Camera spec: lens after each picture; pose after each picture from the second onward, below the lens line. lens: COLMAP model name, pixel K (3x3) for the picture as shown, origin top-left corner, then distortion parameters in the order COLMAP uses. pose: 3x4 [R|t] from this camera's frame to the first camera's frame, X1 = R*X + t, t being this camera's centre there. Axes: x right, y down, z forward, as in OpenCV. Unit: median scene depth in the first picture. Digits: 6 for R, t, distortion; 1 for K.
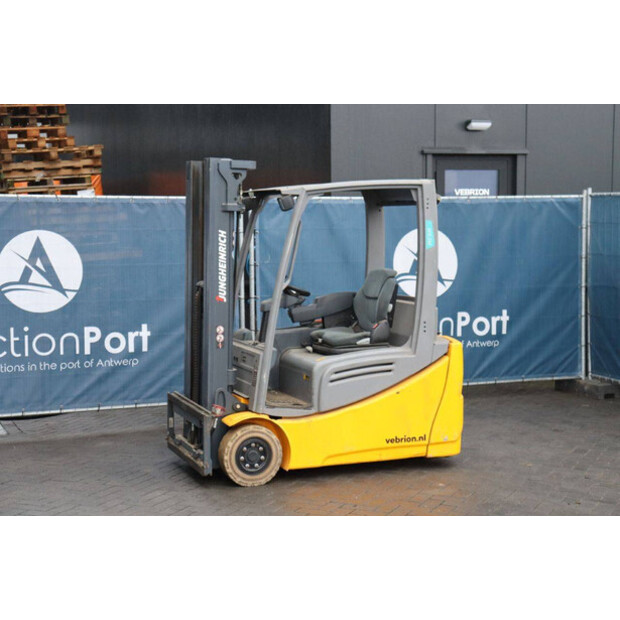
lens RADIAL K [[1123.1, 0, 310.0], [0, 1123.1, 299.8], [0, 0, 1]] dist [0.236063, 0.054057]
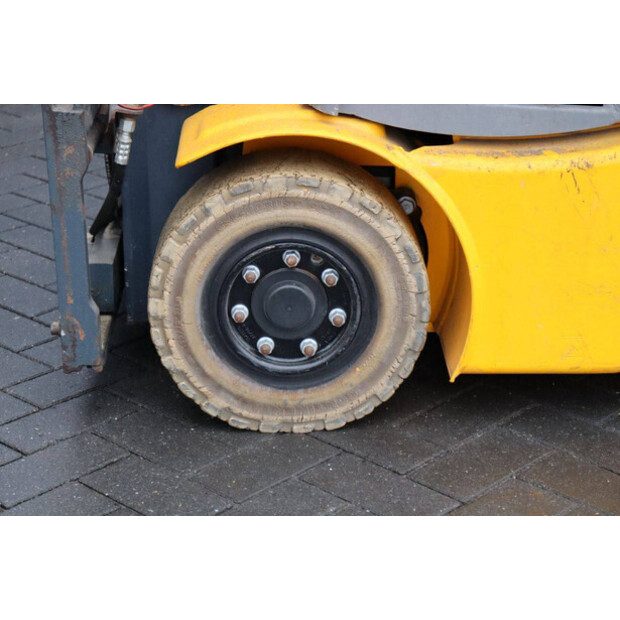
lens RADIAL K [[1450.2, 0, 310.4], [0, 1450.2, 300.1], [0, 0, 1]] dist [0.418035, 0.085154]
pose [[0.941932, 0.125262, -0.311566, 0.038131], [-0.023481, 0.950121, 0.310997, 0.047157], [0.334981, -0.285622, 0.897891, 0.708043]]
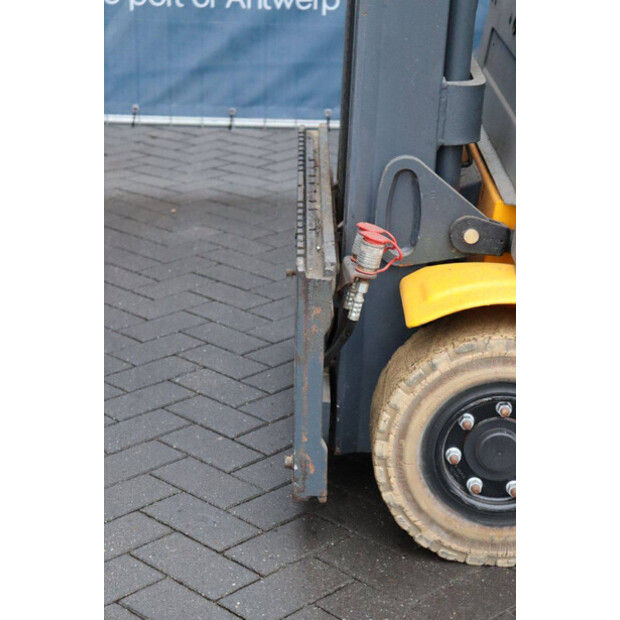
lens RADIAL K [[1450.2, 0, 310.4], [0, 1450.2, 300.1], [0, 0, 1]] dist [0.418035, 0.085154]
pose [[0.934918, 0.141466, -0.325447, 0.008794], [-0.050491, 0.960803, 0.272597, 0.022028], [0.351253, -0.238423, 0.905415, 0.668678]]
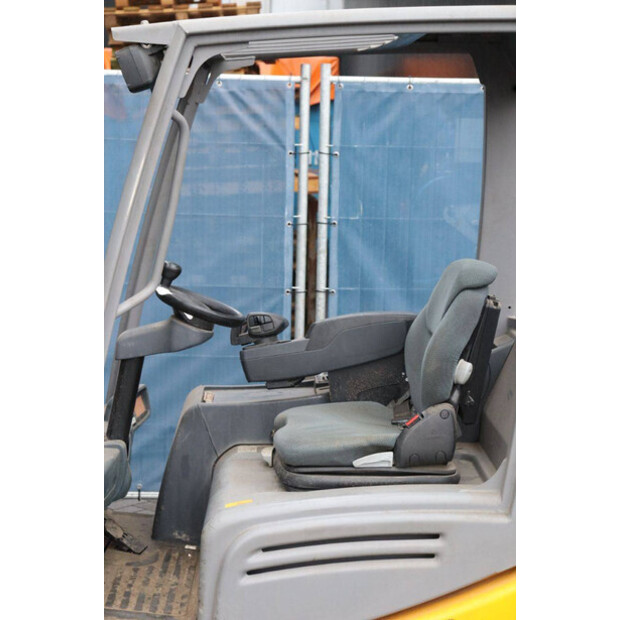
lens RADIAL K [[1343.8, 0, 310.0], [0, 1343.8, 310.0], [0, 0, 1]] dist [0.347679, -0.039848]
pose [[0.943315, 0.070123, -0.324408, 0.166634], [-0.051843, 0.996560, 0.064663, -0.038994], [0.327826, -0.044179, 0.943704, 0.579950]]
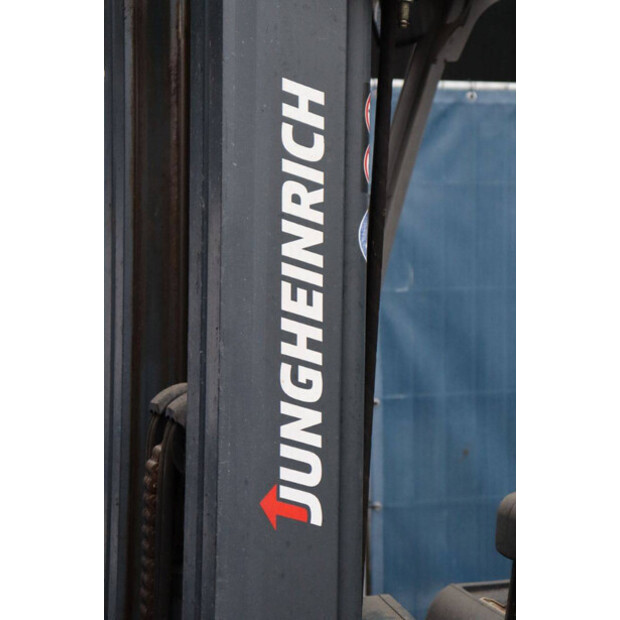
lens RADIAL K [[1450.2, 0, 310.4], [0, 1450.2, 300.1], [0, 0, 1]] dist [0.418035, 0.085154]
pose [[0.999544, 0.003733, -0.029966, -0.066989], [-0.004627, 0.999545, -0.029793, -0.023246], [0.029841, 0.029918, 0.999107, 0.753588]]
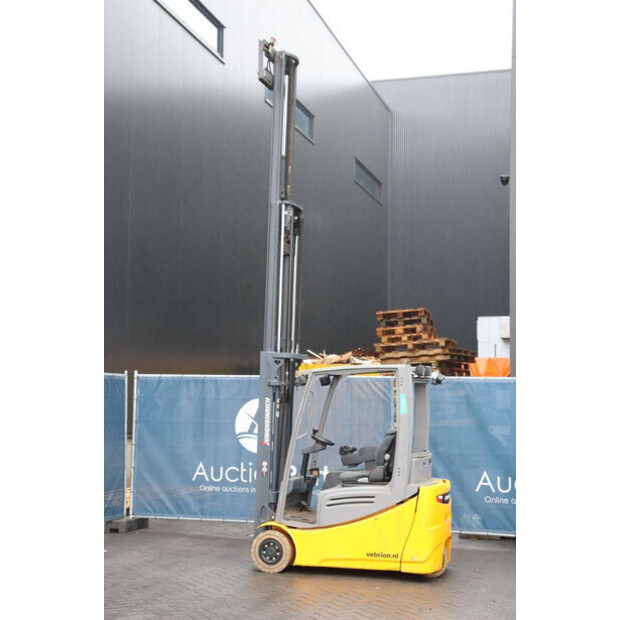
lens RADIAL K [[1045.1, 0, 308.2], [0, 1045.1, 300.4], [0, 0, 1]] dist [0.151769, 0.119208]
pose [[0.793668, -0.041038, -0.606966, 0.793618], [-0.058757, 0.987887, -0.143623, 0.008028], [0.605507, 0.149652, 0.781643, -0.094475]]
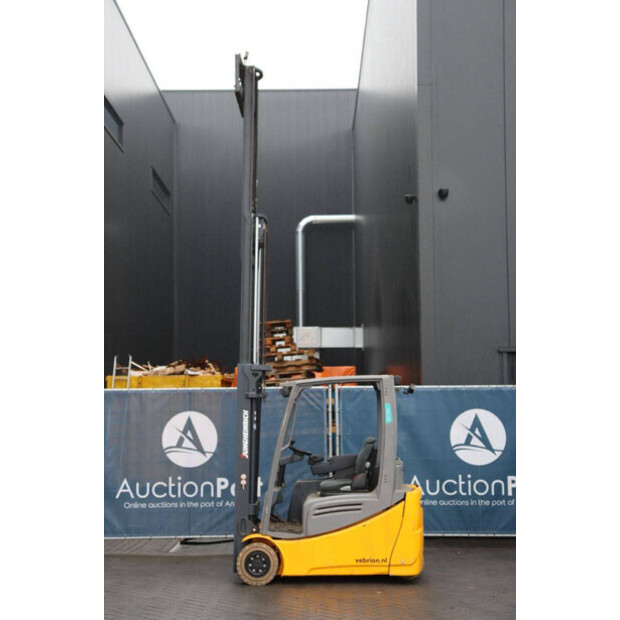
lens RADIAL K [[1045.1, 0, 308.2], [0, 1045.1, 300.4], [0, 0, 1]] dist [0.151769, 0.119208]
pose [[0.927551, -0.041410, -0.371394, 0.510196], [-0.021564, 0.986255, -0.163820, 0.021189], [0.373073, 0.159960, 0.913909, -0.280707]]
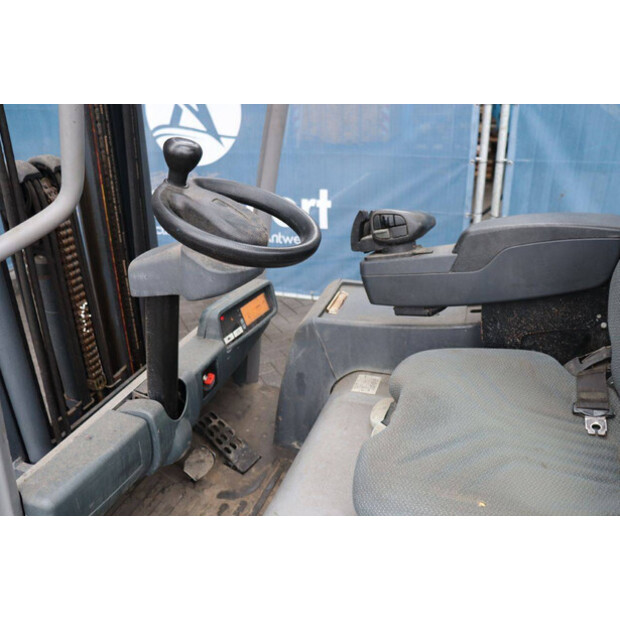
lens RADIAL K [[504.5, 0, 303.5], [0, 504.5, 308.4], [0, 0, 1]] dist [-0.182750, 0.161921]
pose [[0.757290, 0.256018, -0.600805, 0.054625], [-0.021192, 0.929106, 0.369205, -0.028304], [0.652735, -0.266863, 0.709028, 0.931611]]
